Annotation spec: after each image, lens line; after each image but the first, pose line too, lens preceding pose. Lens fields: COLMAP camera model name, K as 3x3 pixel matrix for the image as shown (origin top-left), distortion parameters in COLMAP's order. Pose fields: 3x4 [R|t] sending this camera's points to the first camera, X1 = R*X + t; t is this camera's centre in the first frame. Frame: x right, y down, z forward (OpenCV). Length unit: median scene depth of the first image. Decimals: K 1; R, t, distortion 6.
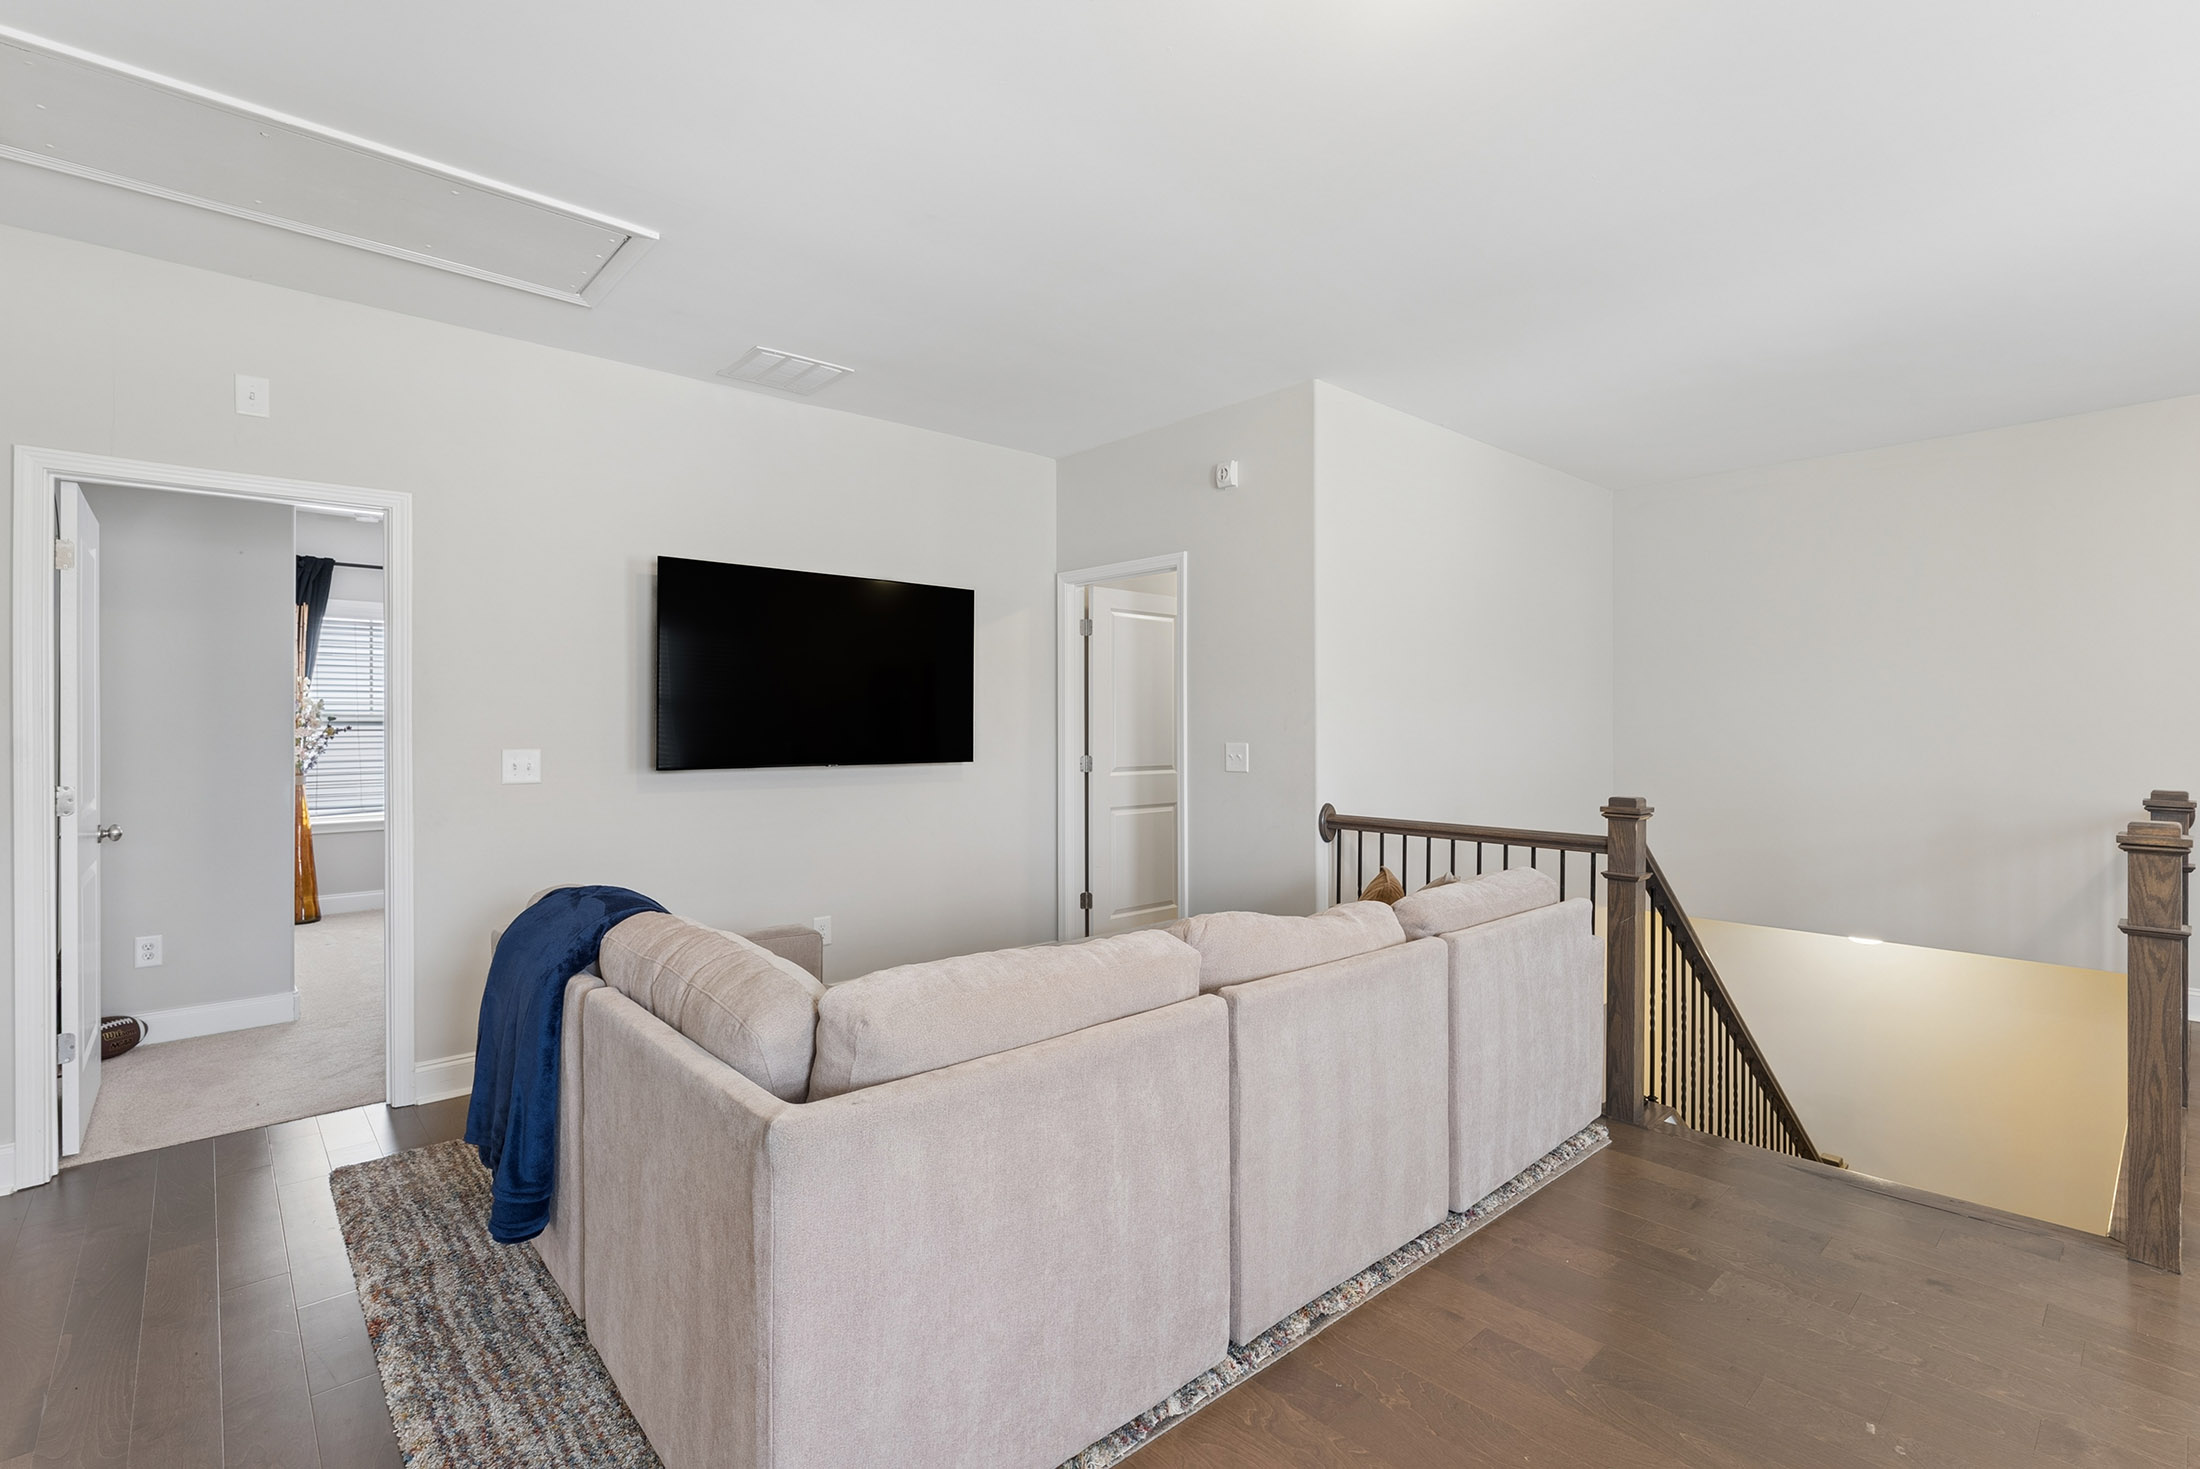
lens RADIAL K [[979.3, 0, 1100.0], [0, 979.3, 734.5], [0, 0, 1]] dist [0.000176, -0.000092]
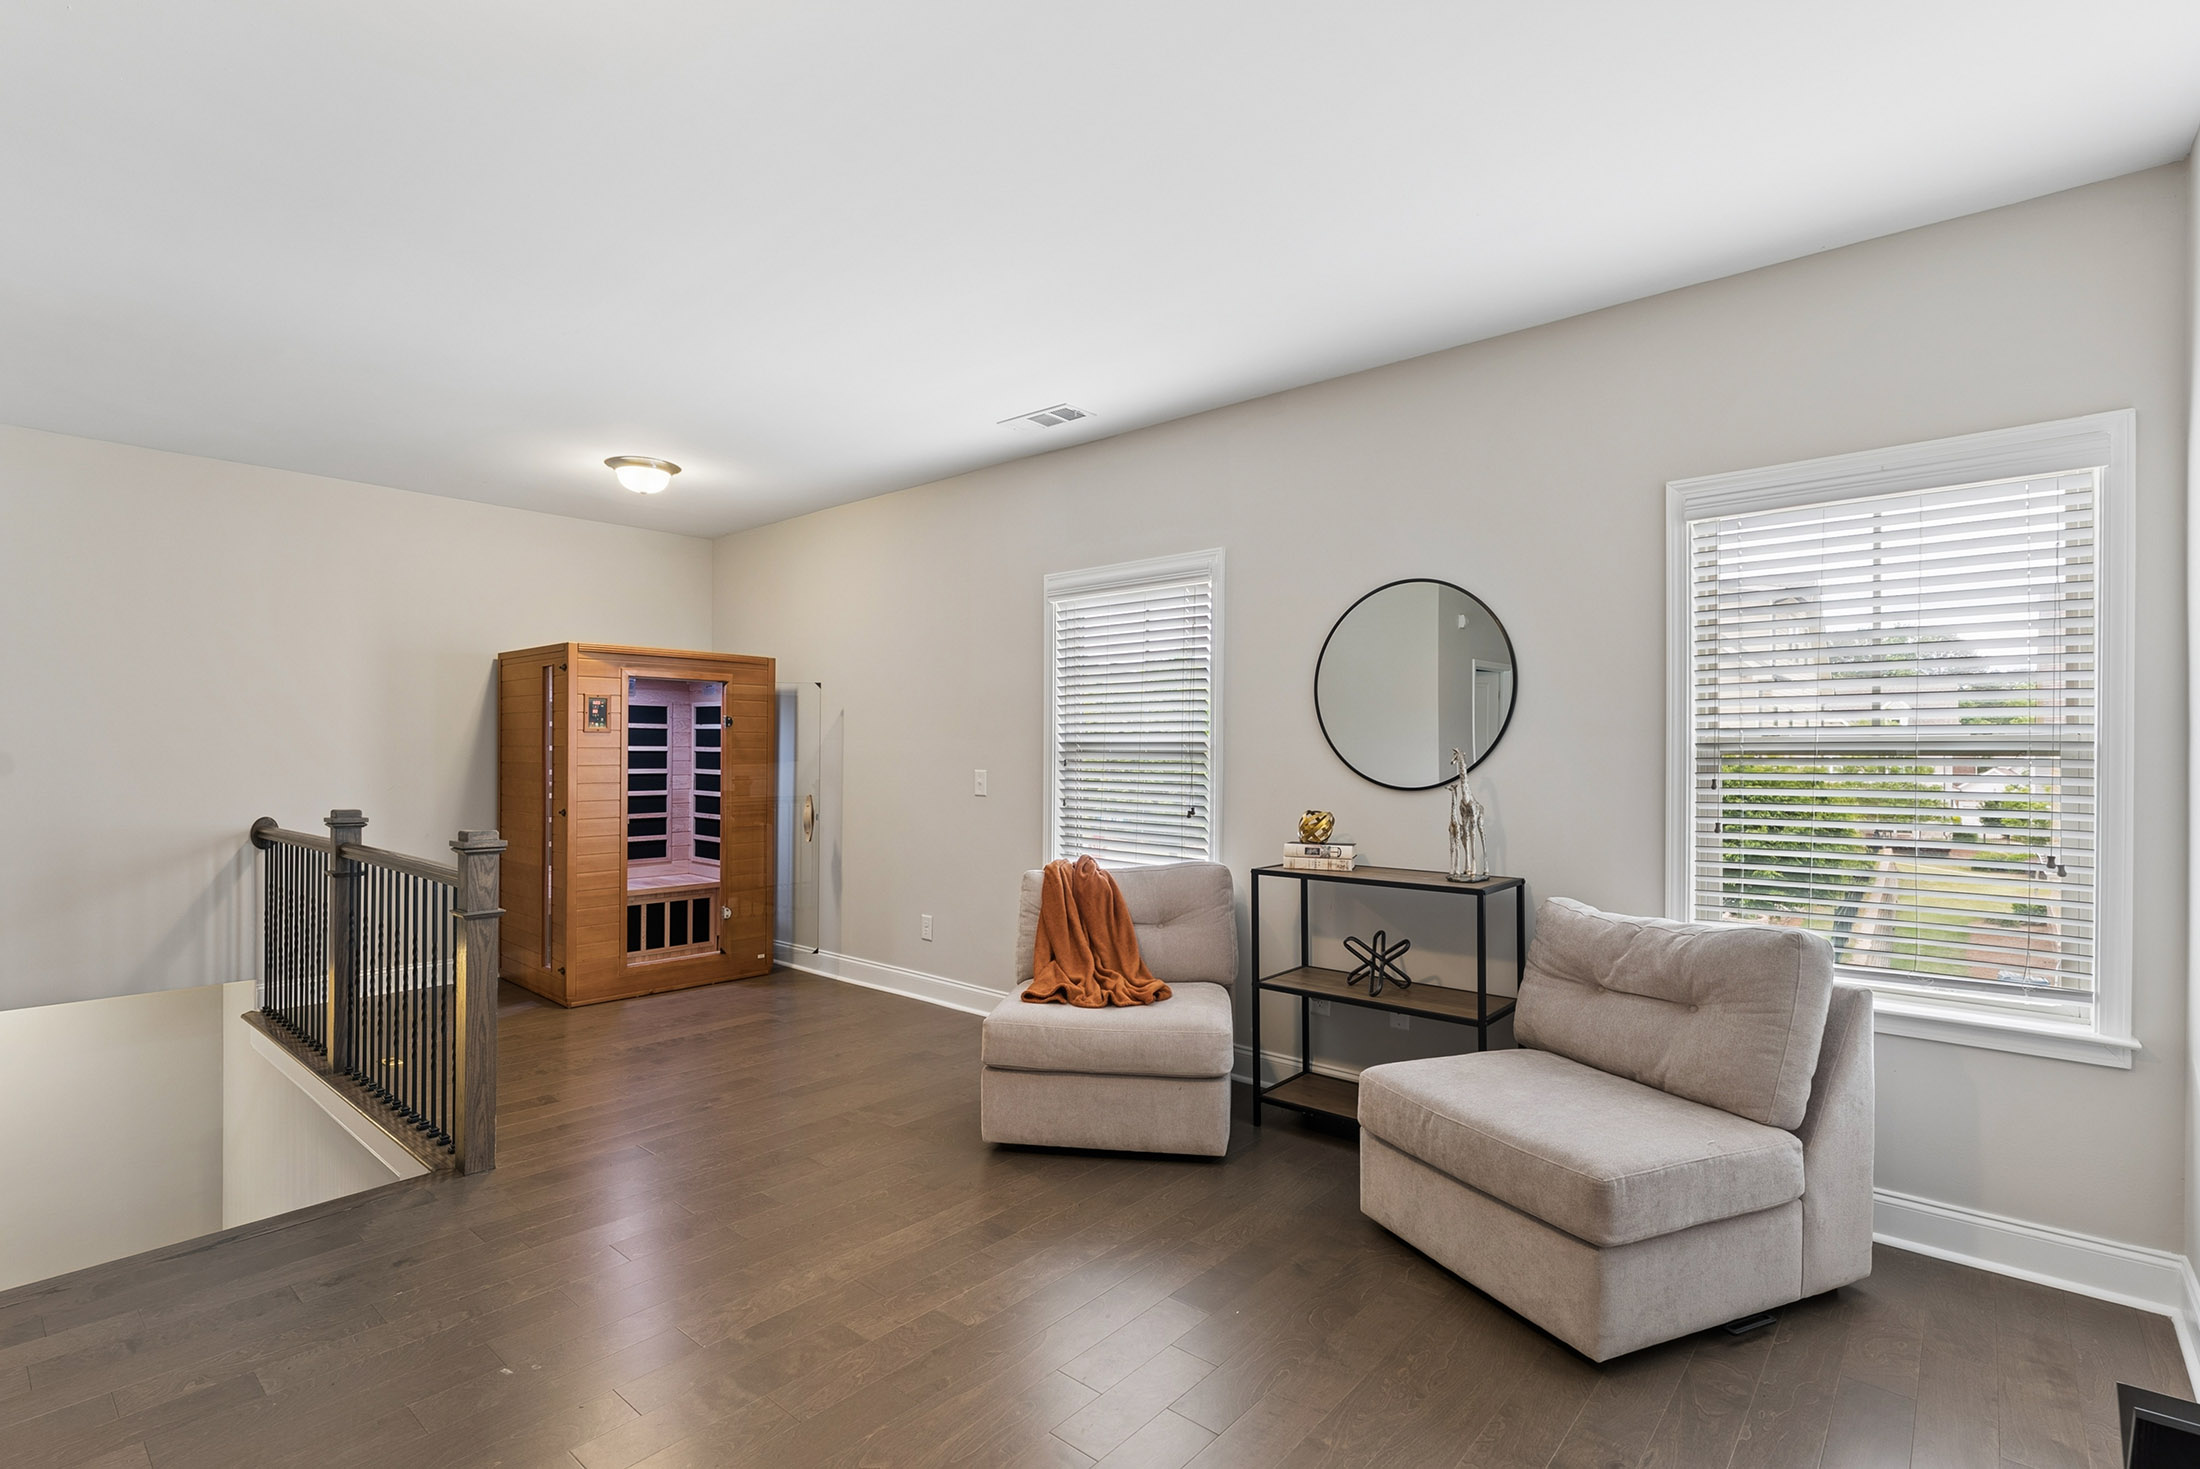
lens RADIAL K [[1015.6, 0, 1096.9], [0, 1015.6, 757.5], [0, 0, 1]] dist [-0.000080, -0.000004]
pose [[-0.122972, 0.003513, 0.992404, -0.364692], [0.000459, 0.999994, -0.003483, -0.001957], [-0.992410, 0.000027, -0.122973, 0.355050]]
